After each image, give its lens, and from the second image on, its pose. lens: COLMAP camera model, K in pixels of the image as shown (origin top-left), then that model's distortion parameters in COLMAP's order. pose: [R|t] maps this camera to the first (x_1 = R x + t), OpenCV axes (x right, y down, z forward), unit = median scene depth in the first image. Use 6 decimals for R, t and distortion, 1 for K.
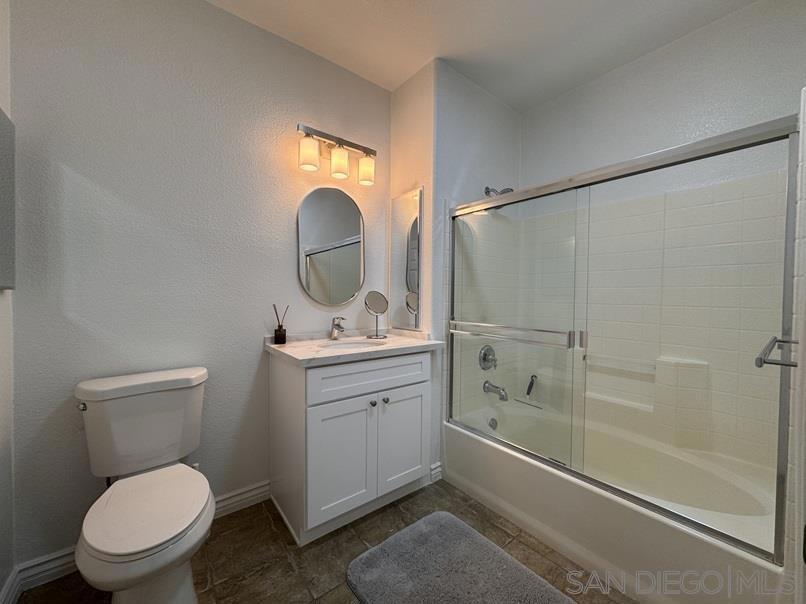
lens RADIAL K [[315.8, 0, 401.8], [0, 315.8, 299.8], [0, 0, 1]] dist [-0.005588, 0.000337]
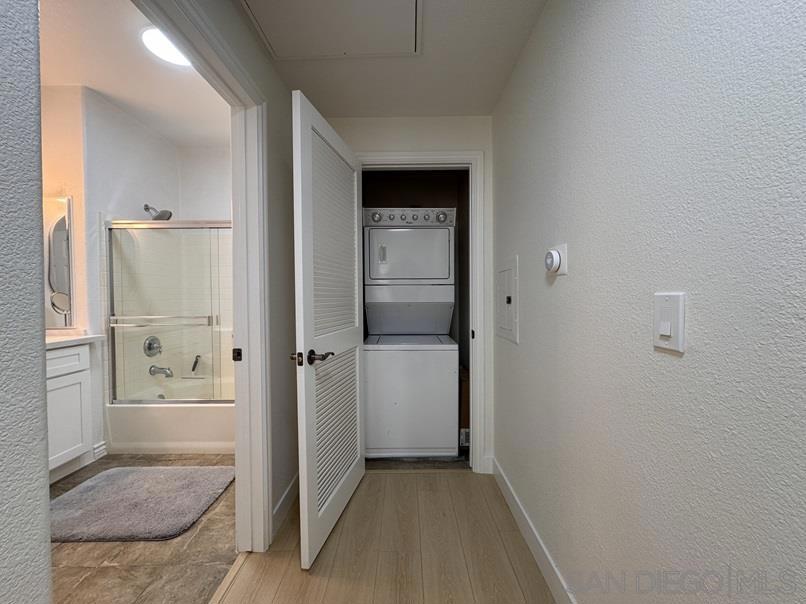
lens RADIAL K [[315.8, 0, 402.3], [0, 315.8, 301.4], [0, 0, 1]] dist [-0.005588, 0.000337]
pose [[0.616454, -0.032209, 0.786732, -0.093169], [0.023976, 0.999468, 0.022132, 0.008938], [-0.787026, 0.005219, 0.616898, -0.566636]]
